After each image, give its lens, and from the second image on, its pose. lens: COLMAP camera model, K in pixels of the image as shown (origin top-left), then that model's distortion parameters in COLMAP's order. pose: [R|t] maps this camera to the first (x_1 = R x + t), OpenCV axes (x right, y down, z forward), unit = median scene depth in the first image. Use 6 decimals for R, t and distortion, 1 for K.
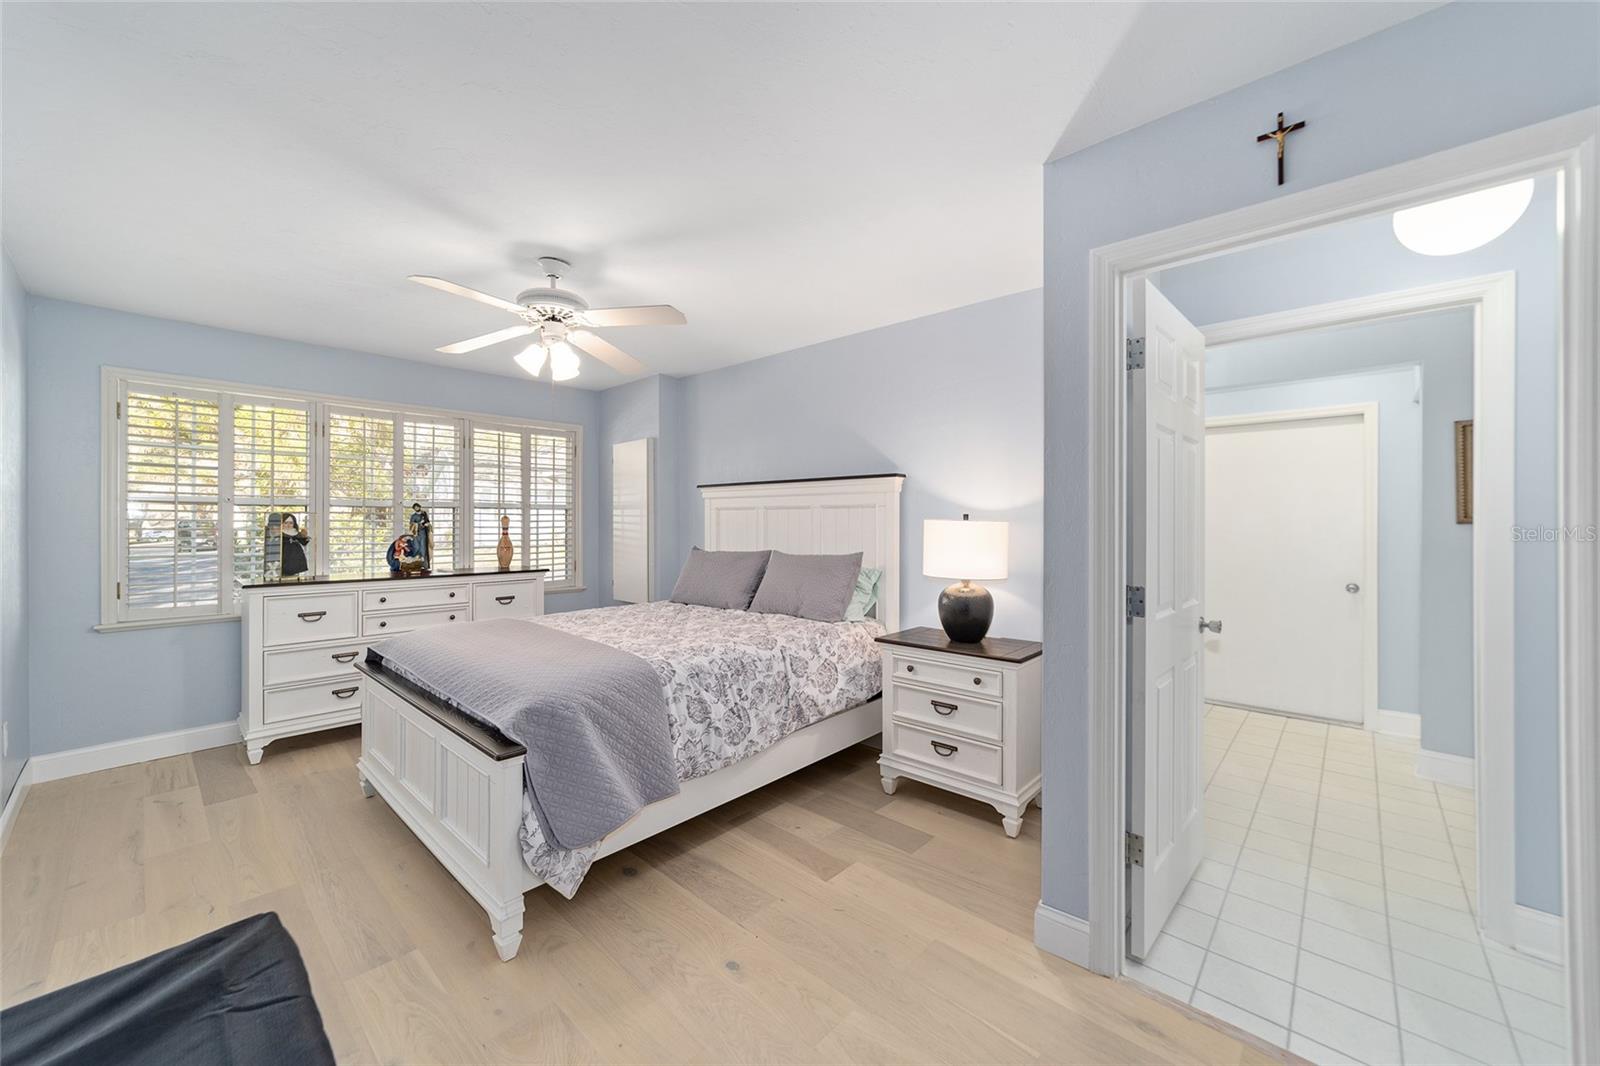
lens RADIAL K [[618.4, 0, 786.1], [0, 618.4, 523.2], [0, 0, 1]] dist [-0.012809, 0.005989]
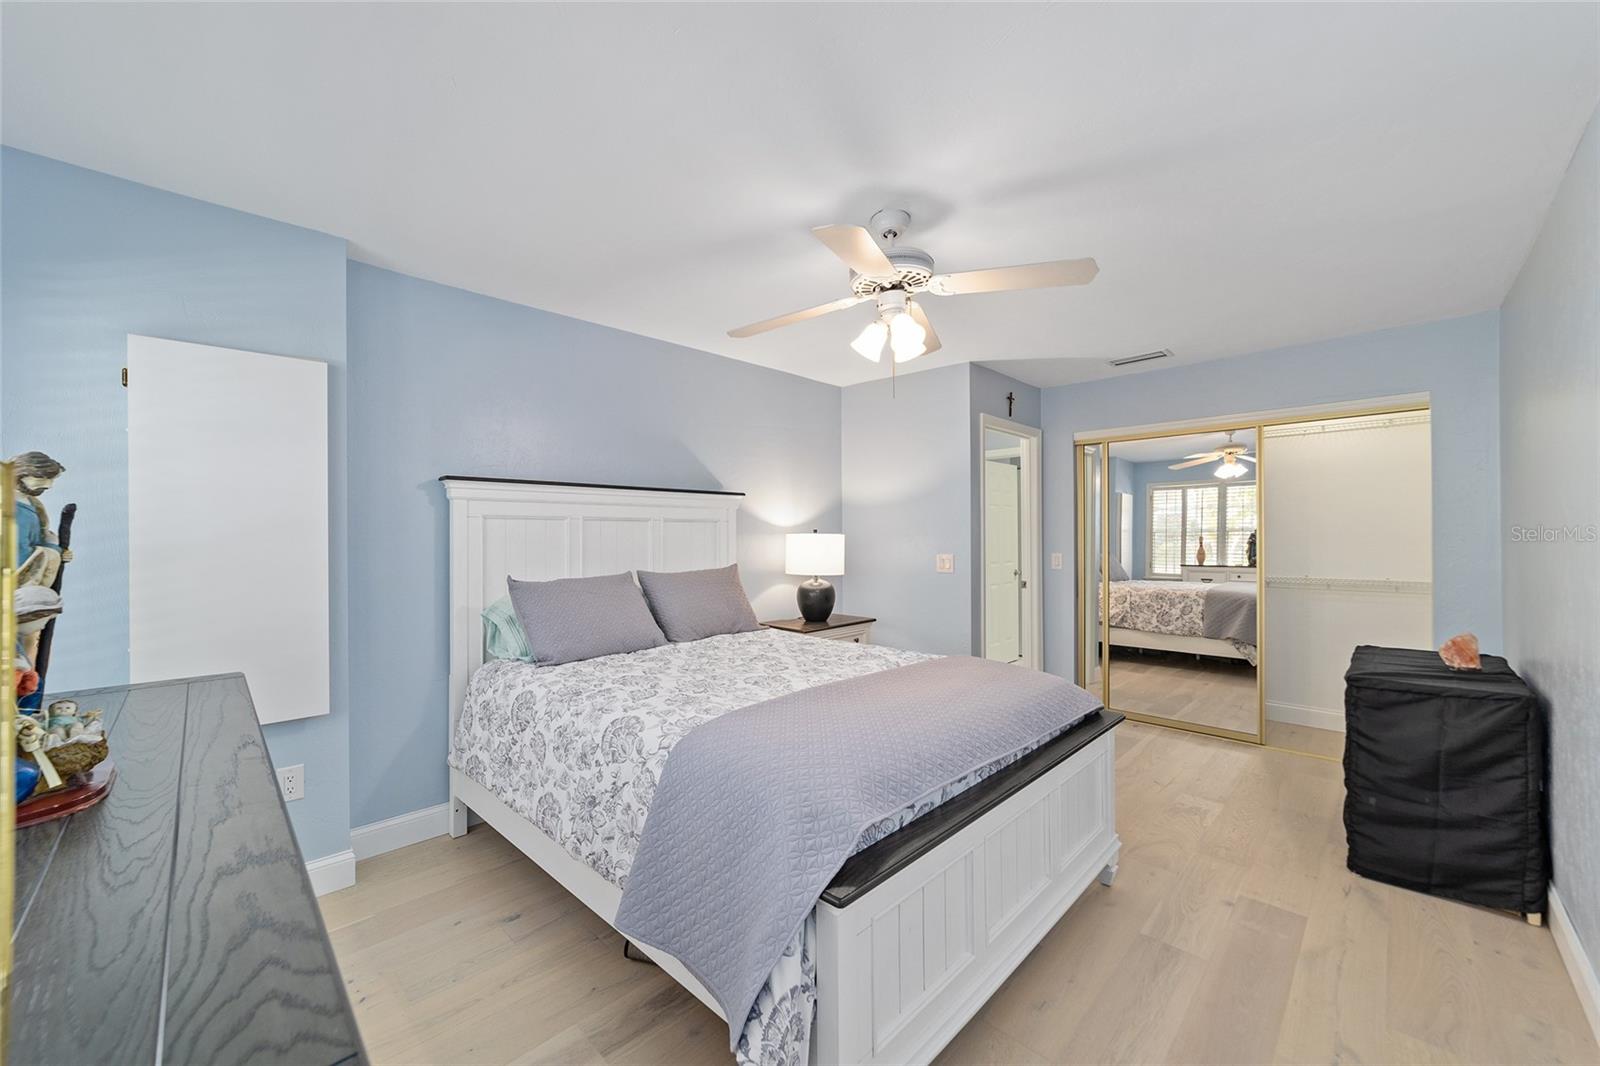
lens RADIAL K [[618.4, 0, 786.7], [0, 618.4, 533.1], [0, 0, 1]] dist [-0.012809, 0.005989]
pose [[0.033236, -0.000331, 0.999447, -1.095343], [0.009720, 0.999953, 0.000008, -0.005758], [-0.999400, 0.009714, 0.033238, 1.019159]]
